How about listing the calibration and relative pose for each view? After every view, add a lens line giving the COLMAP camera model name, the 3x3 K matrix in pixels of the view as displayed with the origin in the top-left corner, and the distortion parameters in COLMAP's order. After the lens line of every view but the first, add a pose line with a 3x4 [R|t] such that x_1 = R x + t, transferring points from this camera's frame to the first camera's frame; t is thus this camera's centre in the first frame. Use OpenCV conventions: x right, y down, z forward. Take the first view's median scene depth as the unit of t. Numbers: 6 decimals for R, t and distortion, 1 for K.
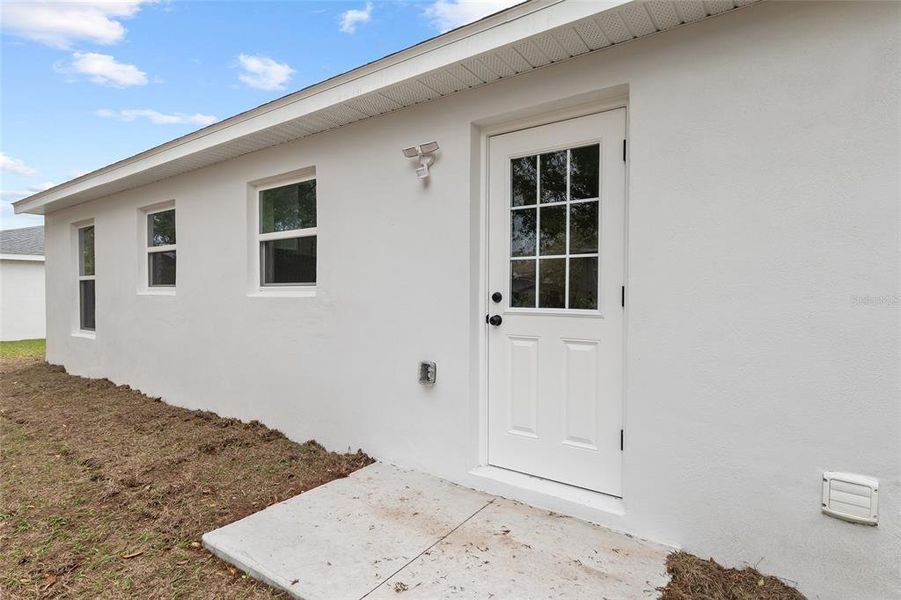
lens RADIAL K [[481.4, 0, 450.5], [0, 481.4, 300.0], [0, 0, 1]] dist [0.000306, 0.000049]
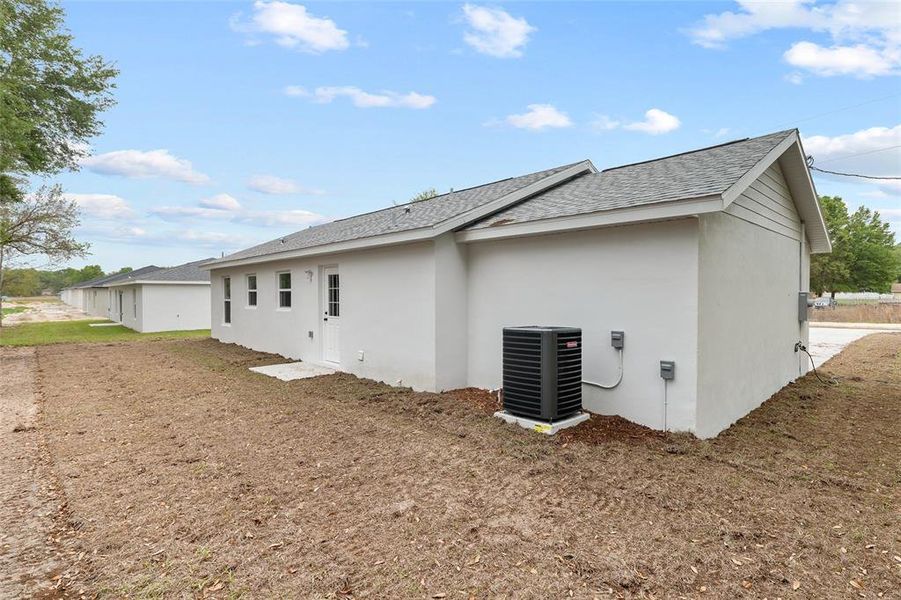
lens RADIAL K [[453.3, 0, 447.1], [0, 453.3, 299.9], [0, 0, 1]] dist [-0.001491, -0.000566]
pose [[0.979680, -0.000294, -0.200567, 1.255394], [-0.000228, 0.999997, -0.002582, -0.071494], [0.200567, 0.002576, 0.979677, -1.616312]]
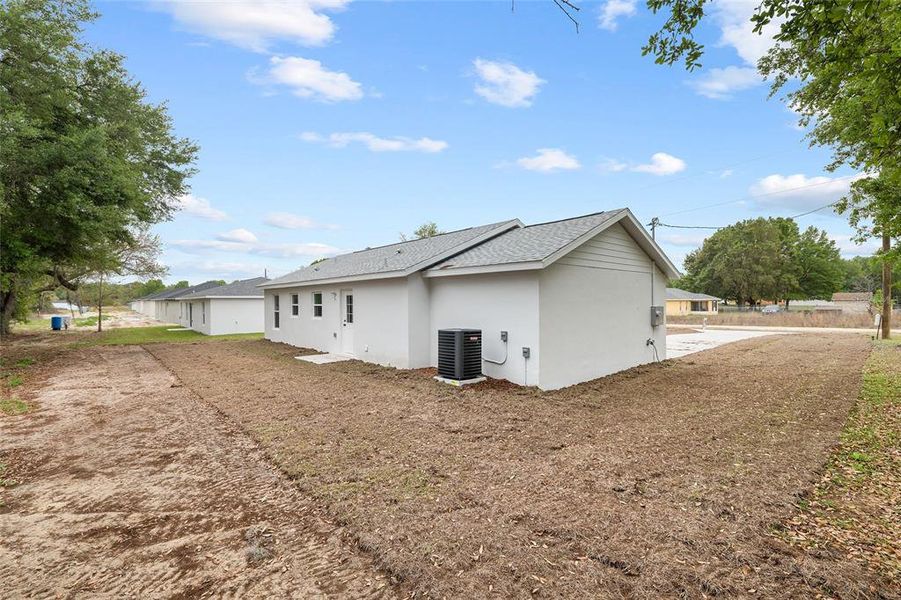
lens RADIAL K [[409.6, 0, 450.5], [0, 409.6, 300.0], [0, 0, 1]] dist [-0.000283, 0.000029]
pose [[0.973677, -0.007913, -0.227797, 1.755752], [0.003491, 0.999798, -0.019807, -0.109494], [0.227907, 0.018490, 0.973507, -2.459794]]
